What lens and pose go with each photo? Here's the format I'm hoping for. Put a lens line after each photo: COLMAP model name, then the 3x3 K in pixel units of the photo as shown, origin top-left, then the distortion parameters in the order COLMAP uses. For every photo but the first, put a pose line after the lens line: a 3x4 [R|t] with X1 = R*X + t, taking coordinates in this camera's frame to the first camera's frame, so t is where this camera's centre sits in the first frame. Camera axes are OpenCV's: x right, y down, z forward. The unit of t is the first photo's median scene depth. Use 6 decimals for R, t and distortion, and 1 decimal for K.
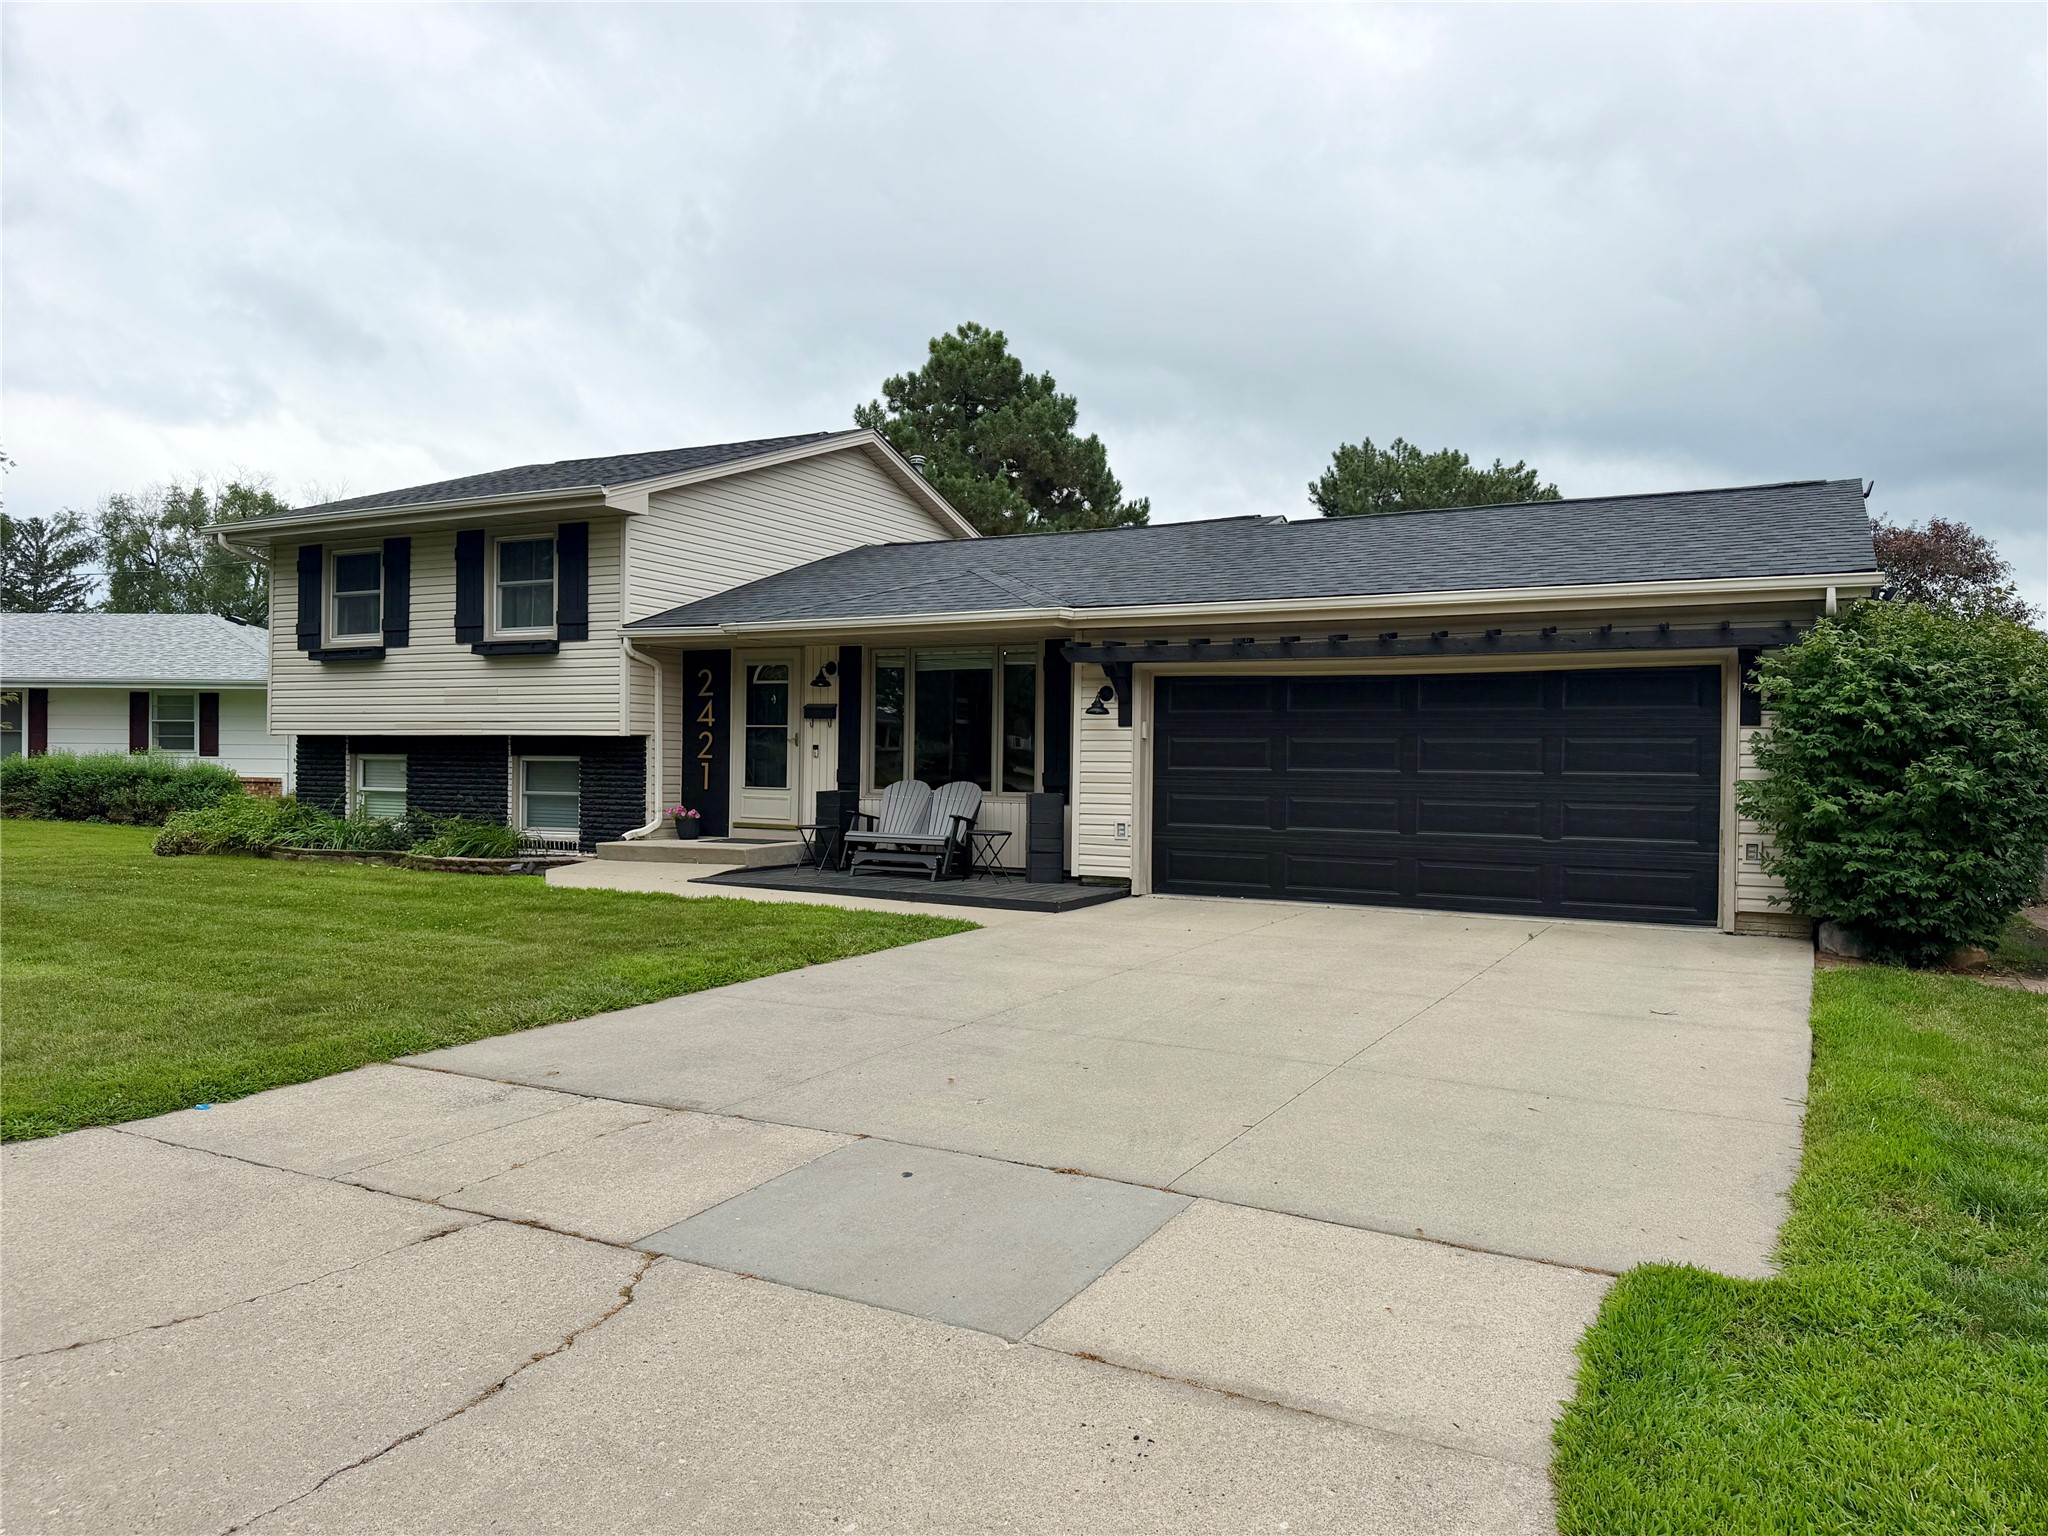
lens RADIAL K [[1447.3, 0, 1030.9], [0, 1447.3, 779.0], [0, 0, 1]] dist [0.019160, -0.006184]
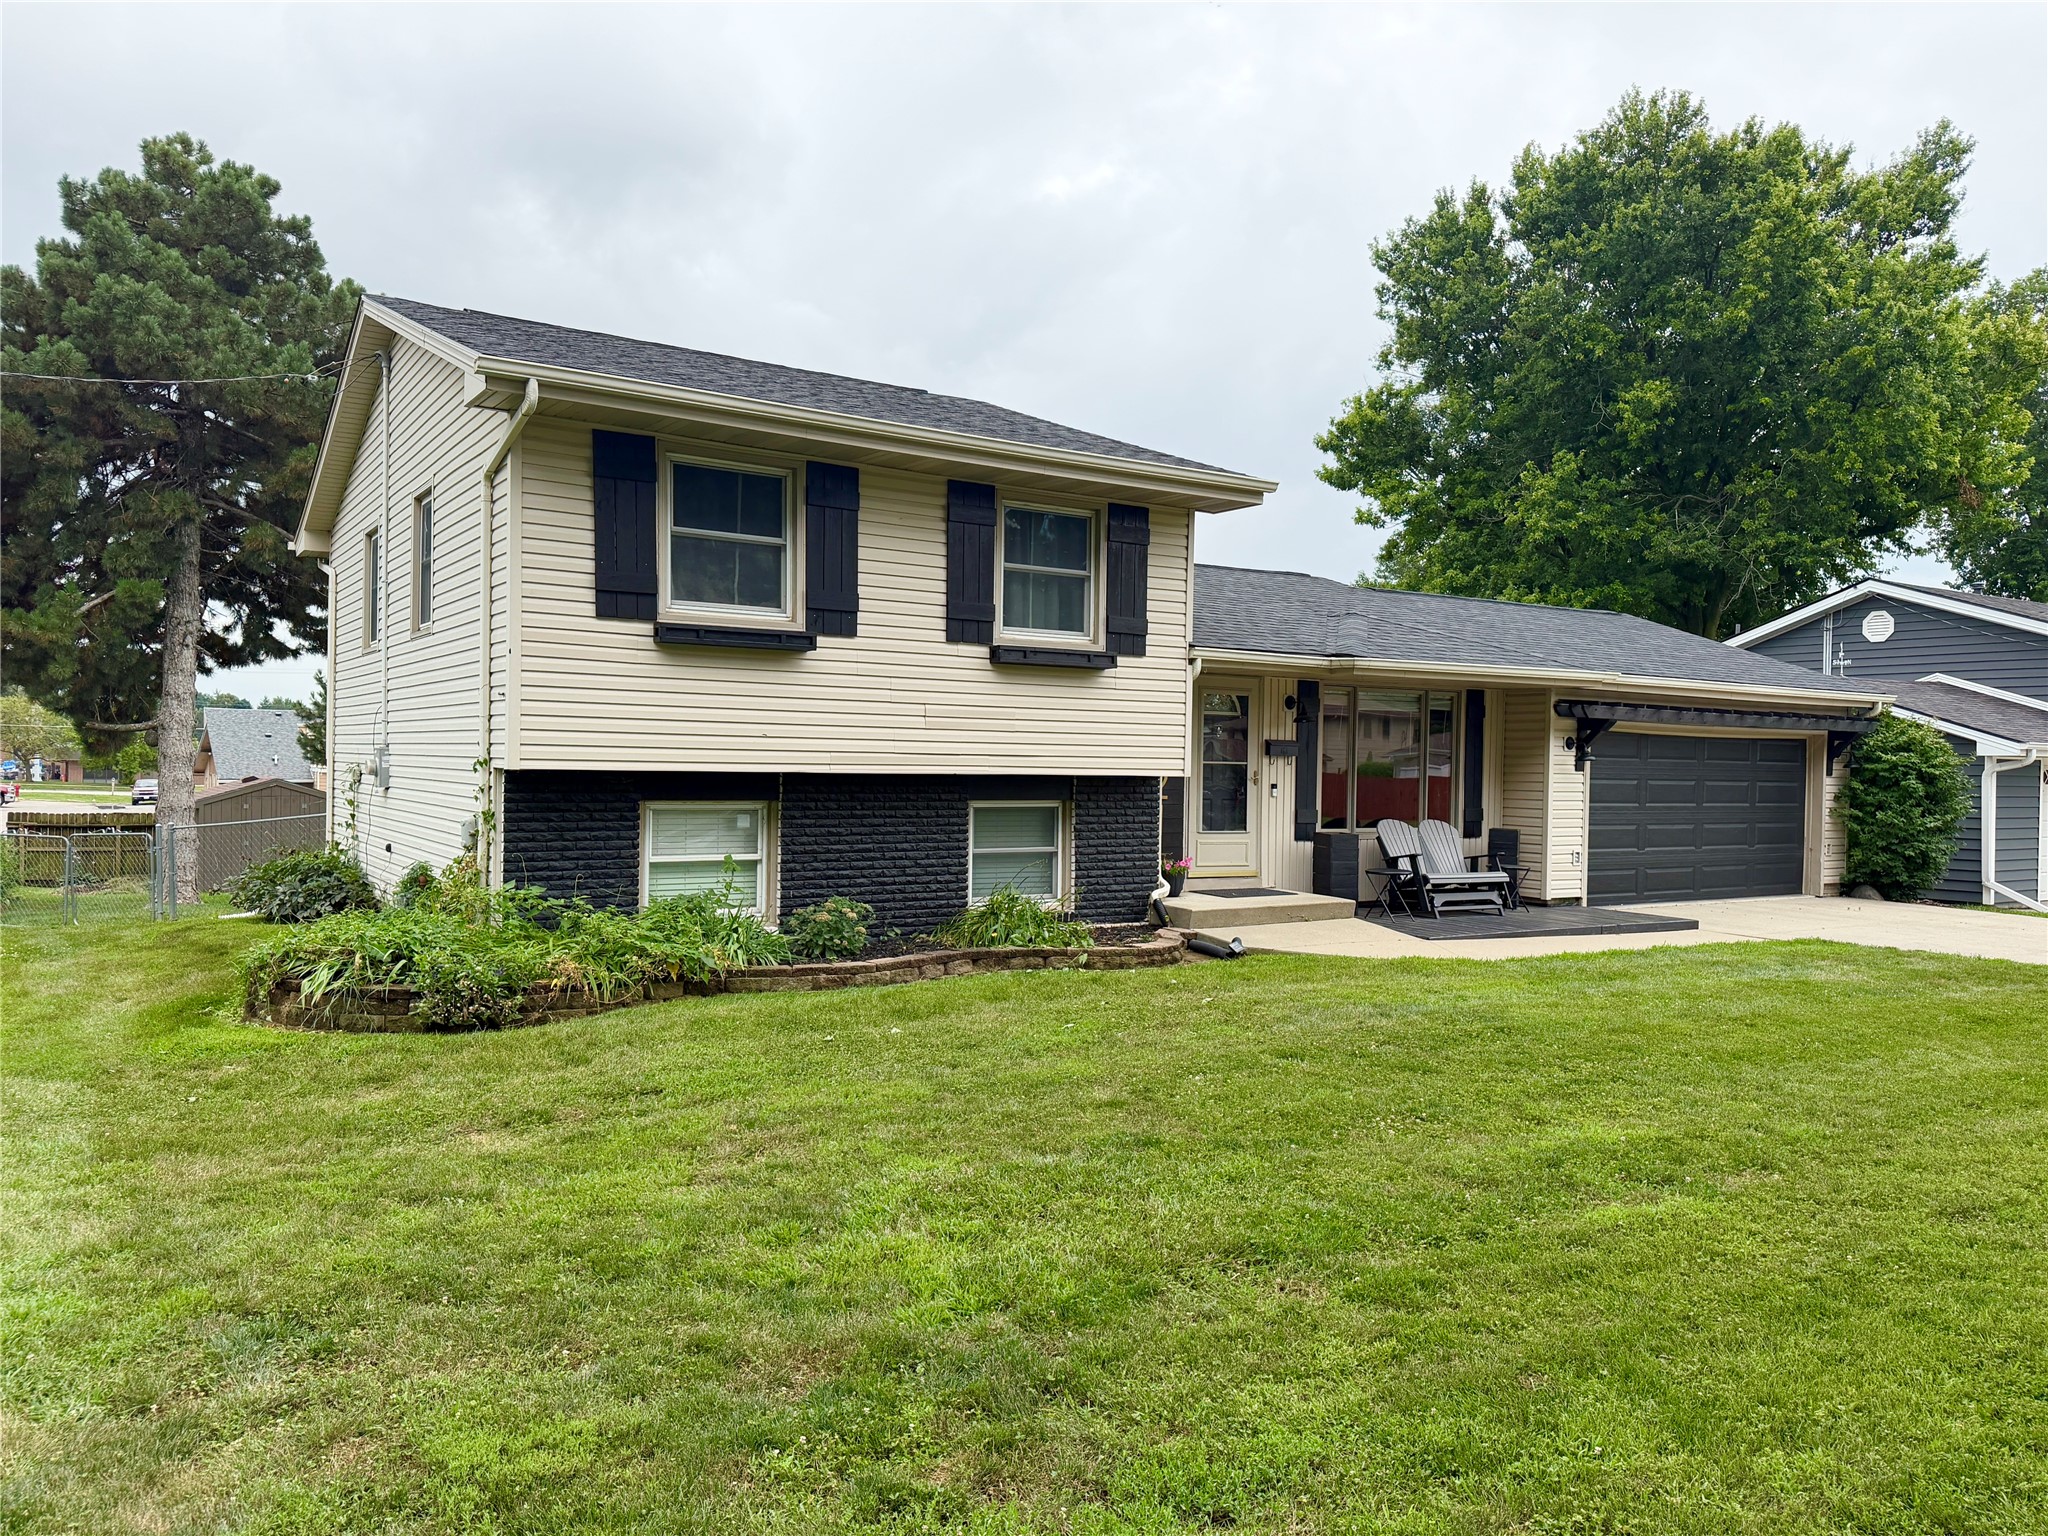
lens RADIAL K [[1480.2, 0, 1008.6], [0, 1480.2, 774.2], [0, 0, 1]] dist [-0.015551, -0.013531]
pose [[0.506667, -0.009509, 0.862089, -1.026122], [0.000968, 0.999945, 0.010461, -0.038986], [-0.862141, -0.004466, 0.506648, 0.647316]]
